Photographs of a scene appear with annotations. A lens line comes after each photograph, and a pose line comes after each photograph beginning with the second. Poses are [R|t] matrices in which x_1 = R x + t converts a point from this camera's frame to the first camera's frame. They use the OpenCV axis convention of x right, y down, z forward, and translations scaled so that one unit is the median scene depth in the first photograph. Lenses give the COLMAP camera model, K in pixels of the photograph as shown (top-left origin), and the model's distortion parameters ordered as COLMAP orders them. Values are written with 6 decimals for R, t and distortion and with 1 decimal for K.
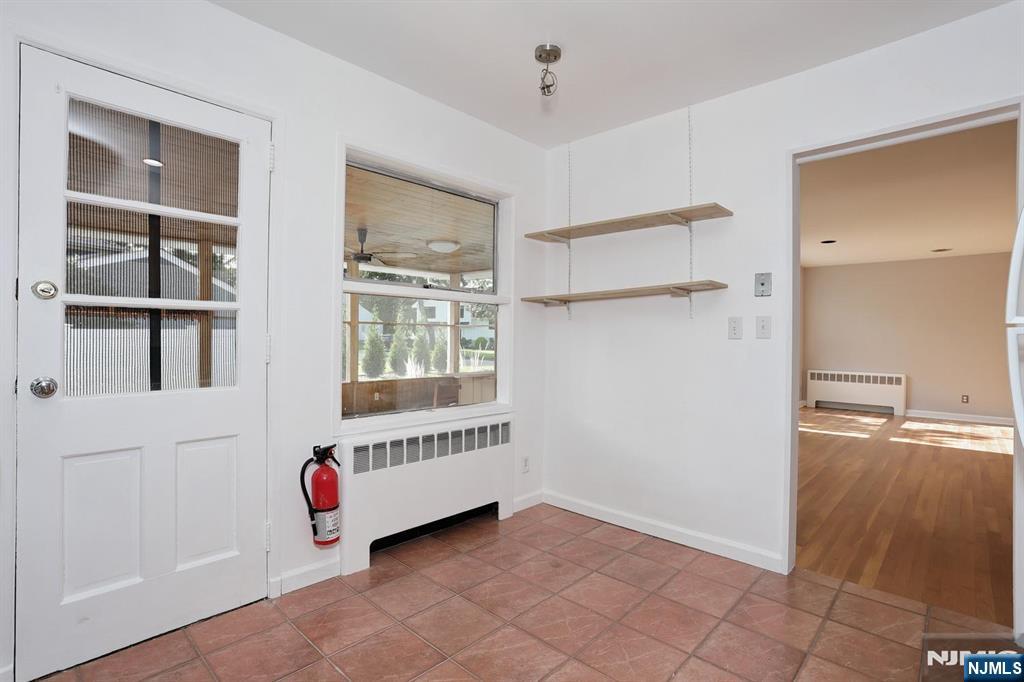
lens RADIAL K [[496.6, 0, 487.6], [0, 496.6, 339.1], [0, 0, 1]] dist [-0.063746, 0.022329]
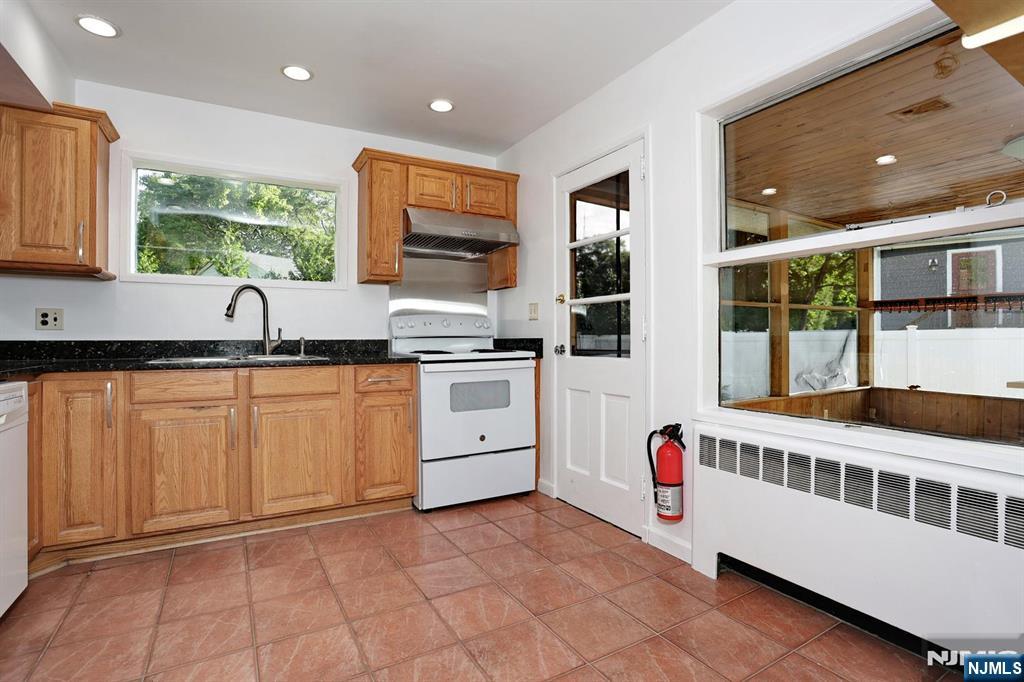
lens RADIAL K [[496.6, 0, 521.9], [0, 496.6, 338.8], [0, 0, 1]] dist [-0.063746, 0.022329]
pose [[-0.240246, 0.002057, -0.970710, 0.687060], [-0.001079, 0.999997, 0.002386, 0.038269], [0.970711, 0.001621, -0.240243, 0.884874]]
